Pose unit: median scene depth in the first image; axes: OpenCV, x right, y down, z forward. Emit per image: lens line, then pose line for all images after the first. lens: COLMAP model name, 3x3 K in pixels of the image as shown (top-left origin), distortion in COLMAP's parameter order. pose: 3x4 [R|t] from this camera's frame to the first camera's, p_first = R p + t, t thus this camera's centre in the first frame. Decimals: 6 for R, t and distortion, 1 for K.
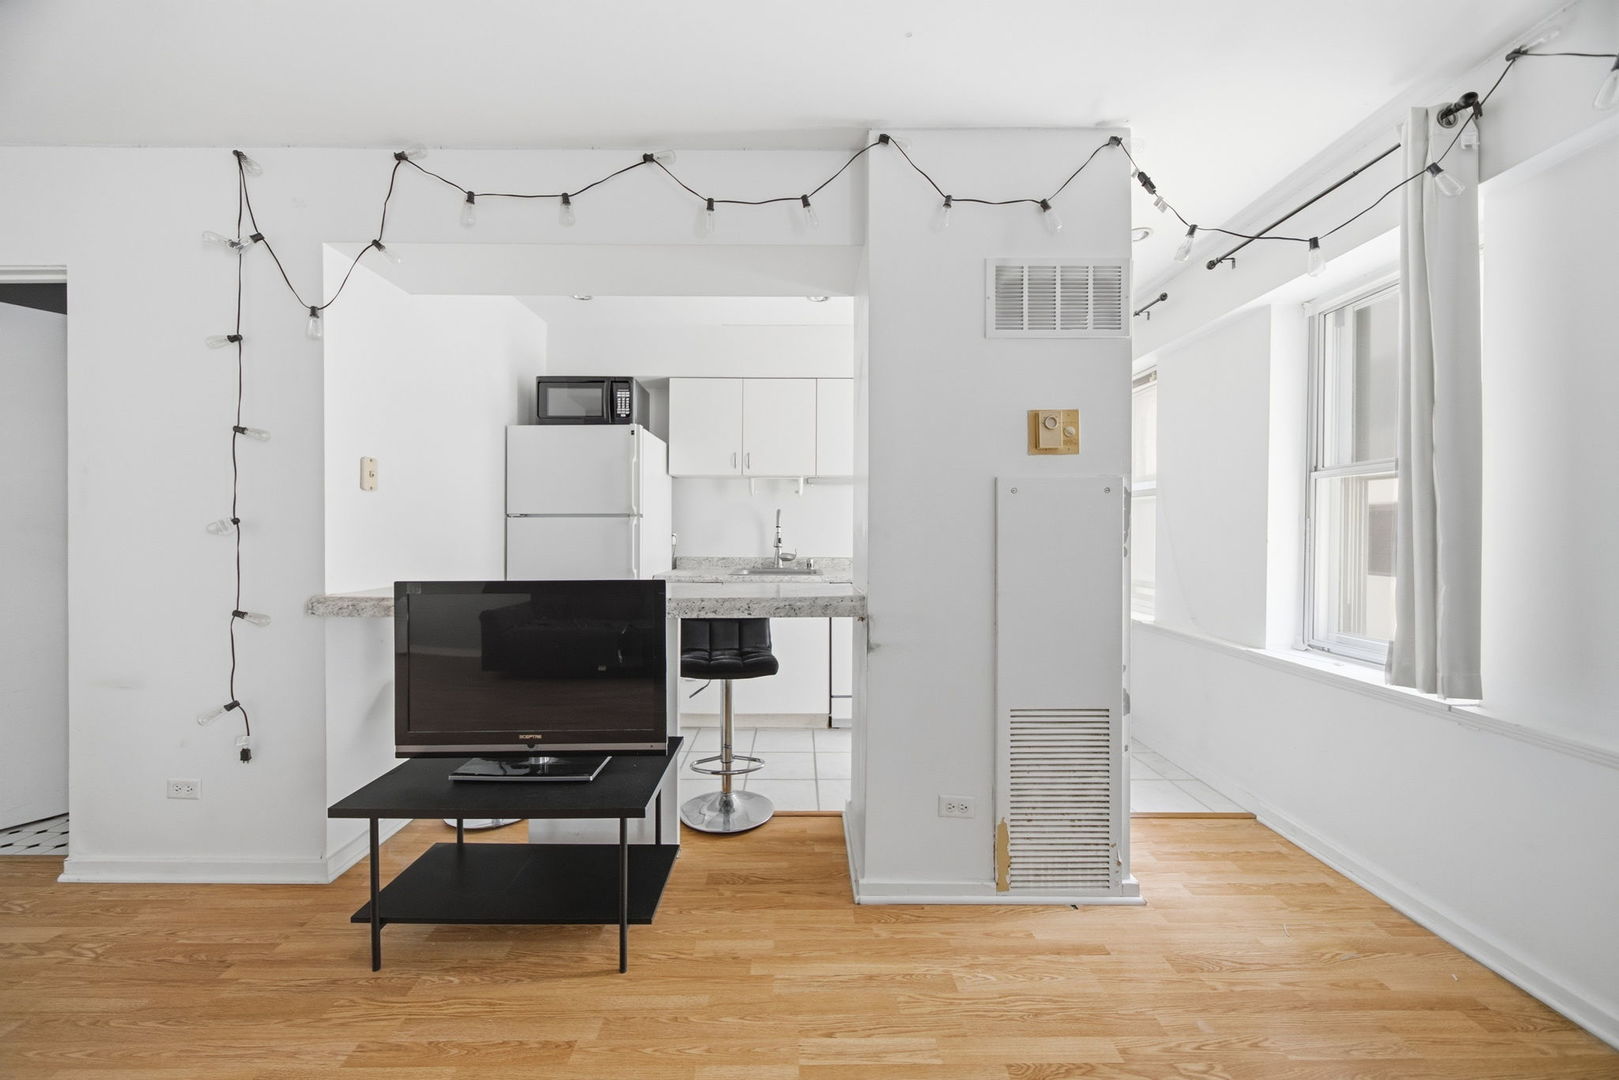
lens RADIAL K [[577.8, 0, 805.5], [0, 577.8, 534.3], [0, 0, 1]] dist [-0.005670, -0.000028]
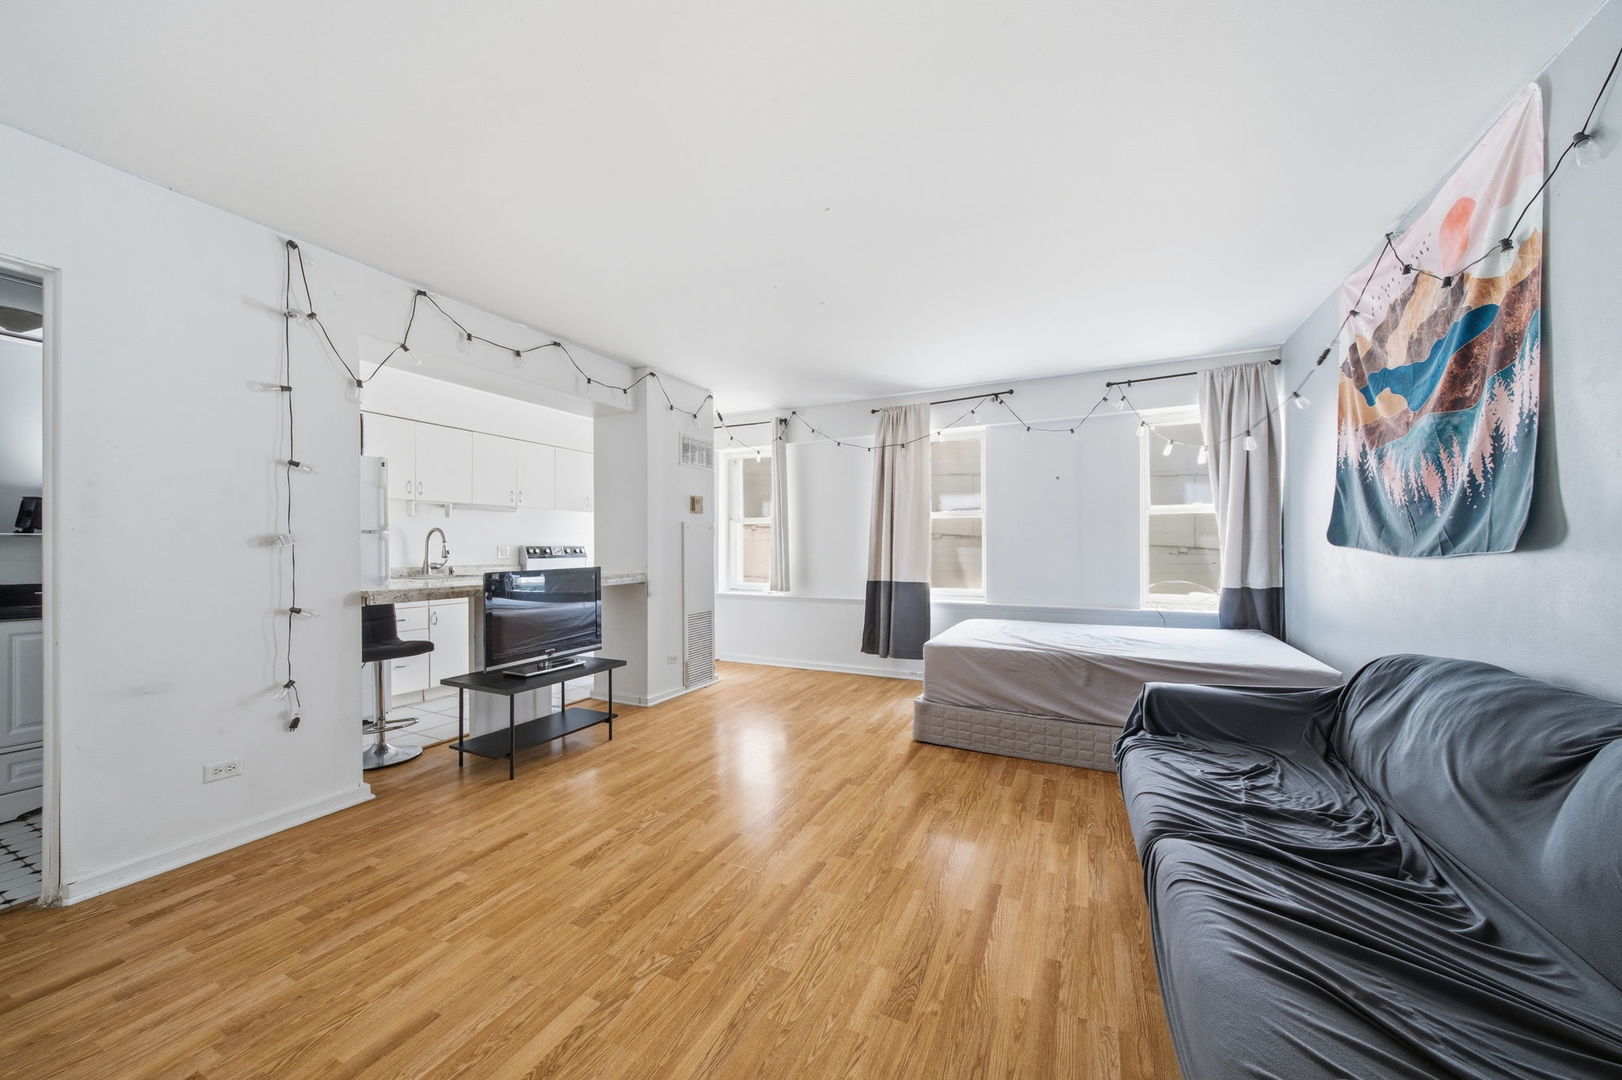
lens RADIAL K [[585.6, 0, 805.0], [0, 585.6, 545.2], [0, 0, 1]] dist [-0.002014, -0.000438]
pose [[0.443992, -0.002012, 0.896029, -1.657397], [0.010051, 0.999946, -0.002735, 0.012406], [-0.895975, 0.010220, 0.443988, -0.572281]]
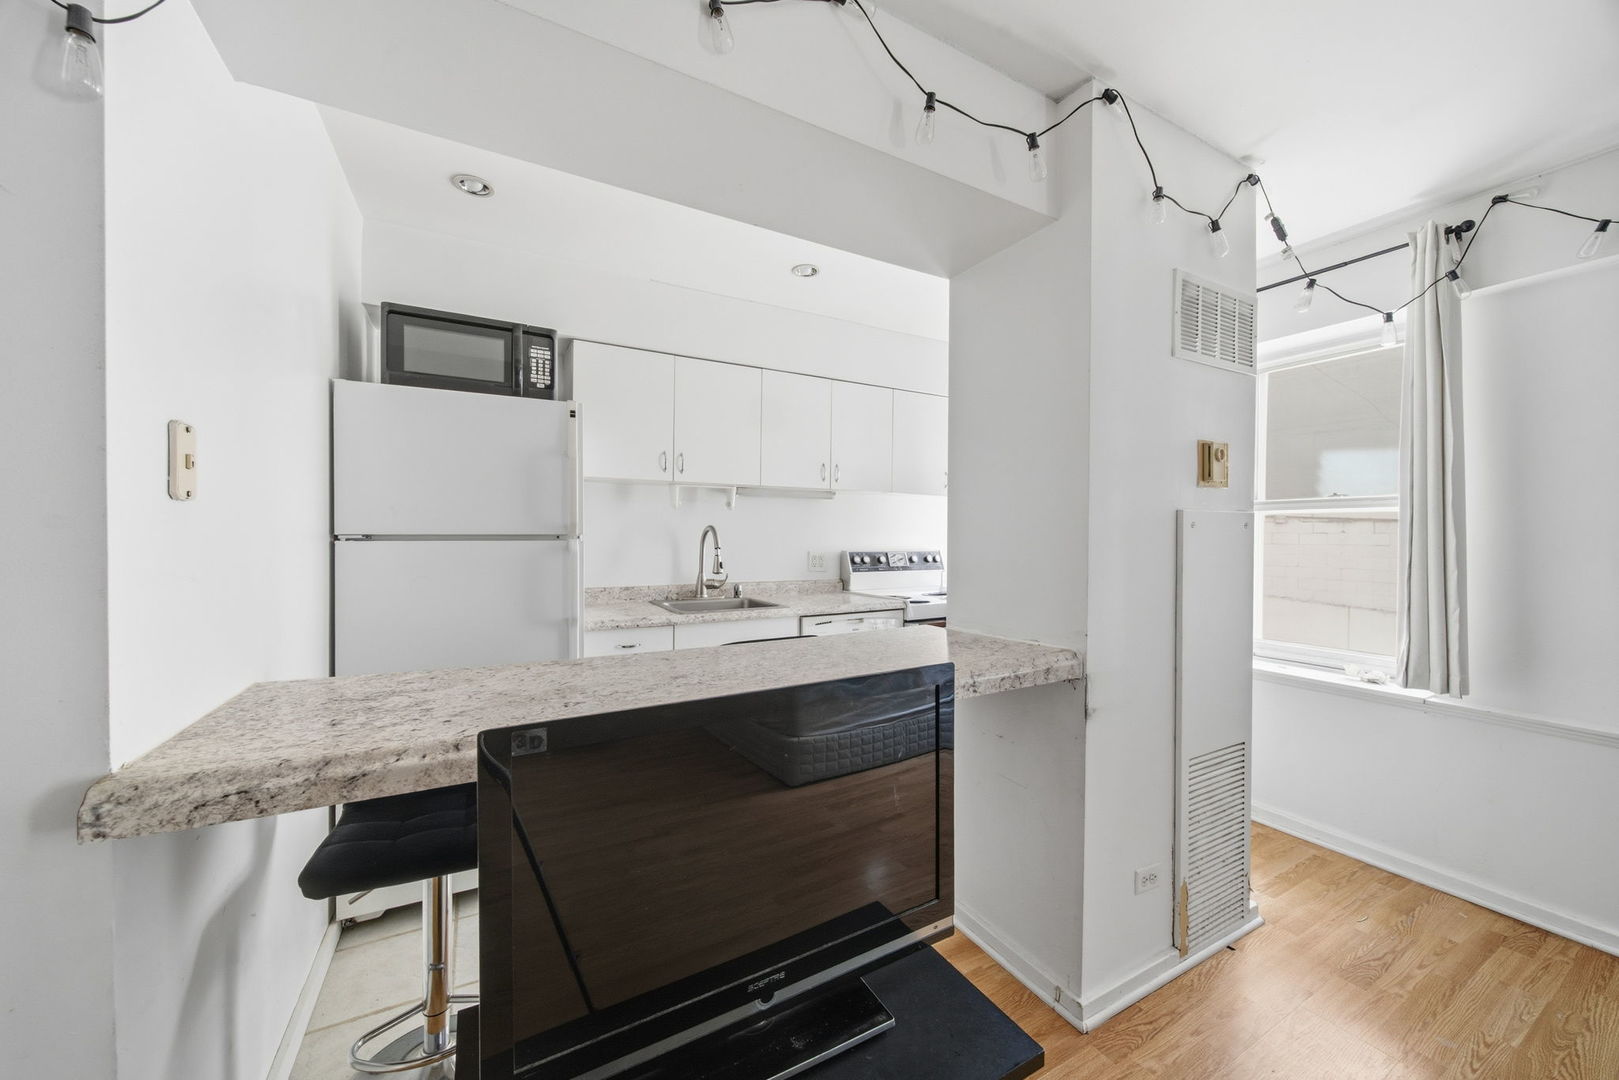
lens RADIAL K [[582.3, 0, 797.2], [0, 582.3, 541.5], [0, 0, 1]] dist [-0.004597, -0.000375]
pose [[0.883788, -0.003249, 0.467876, -0.630117], [-0.000463, 0.999969, 0.007818, -0.055045], [-0.467887, -0.007126, 0.883759, 0.460261]]
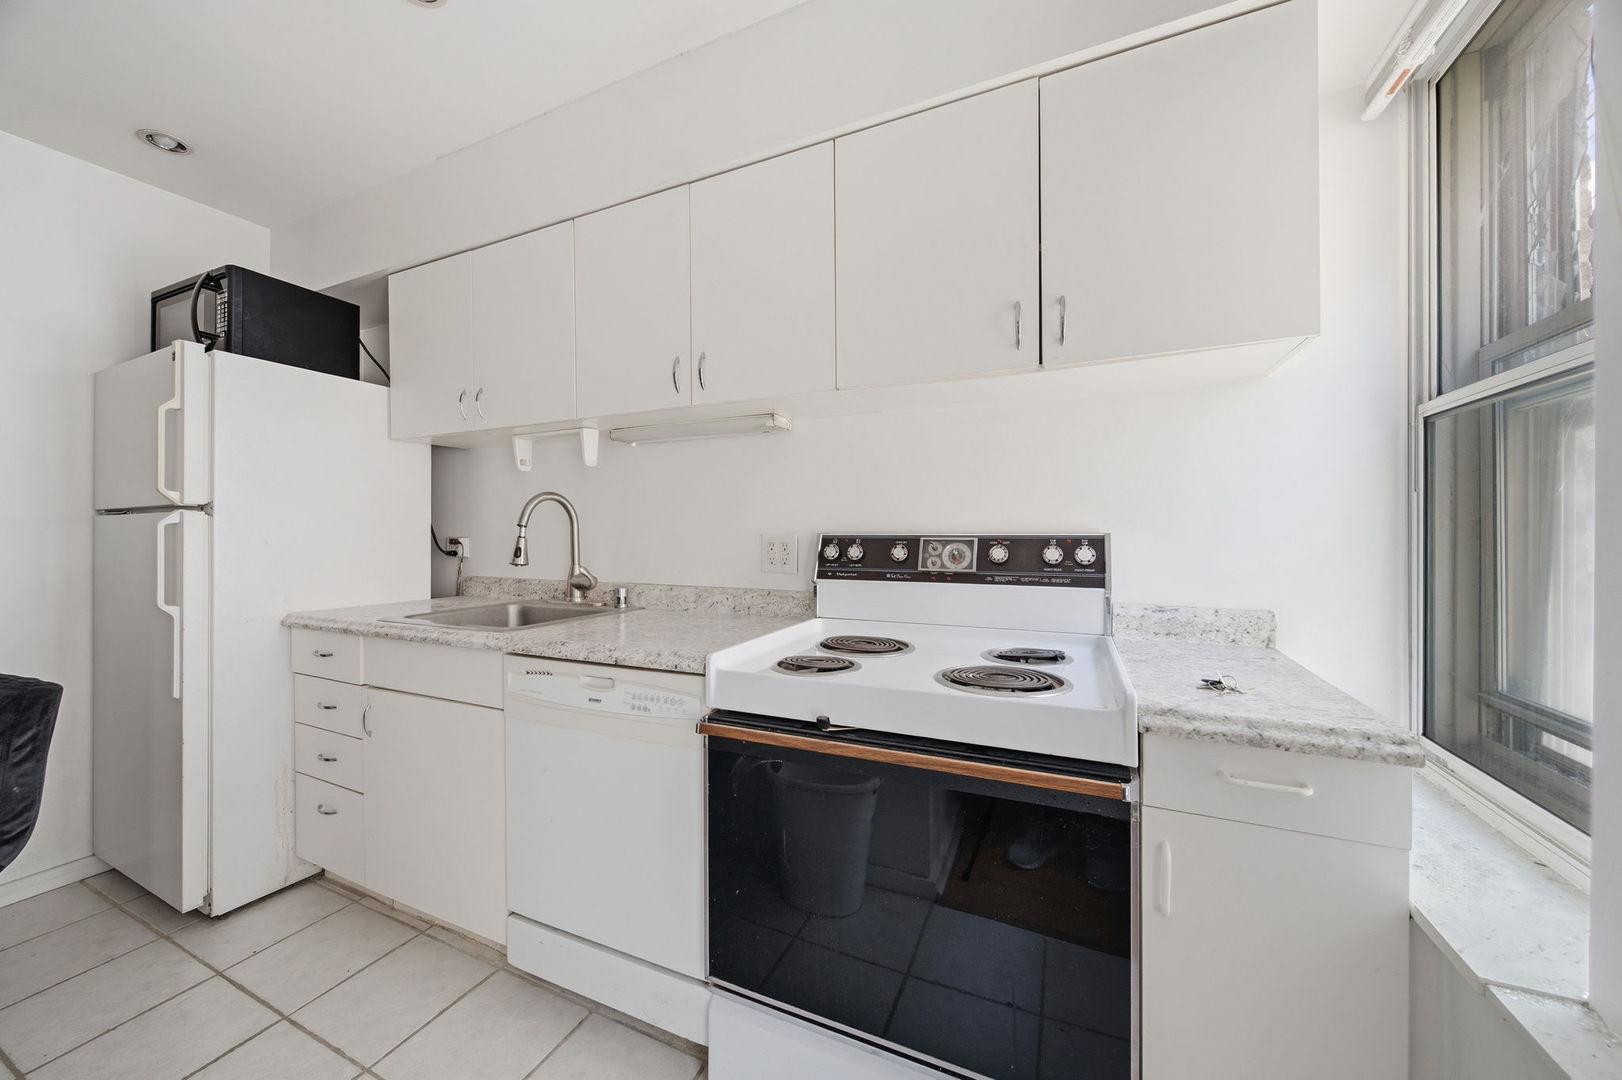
lens RADIAL K [[585.6, 0, 812.6], [0, 585.6, 532.0], [0, 0, 1]] dist [-0.002014, -0.000438]
pose [[0.903903, -0.005789, -0.427698, 0.777385], [0.006557, 0.999978, 0.000323, -0.011554], [0.427686, -0.003097, 0.903922, 1.244721]]
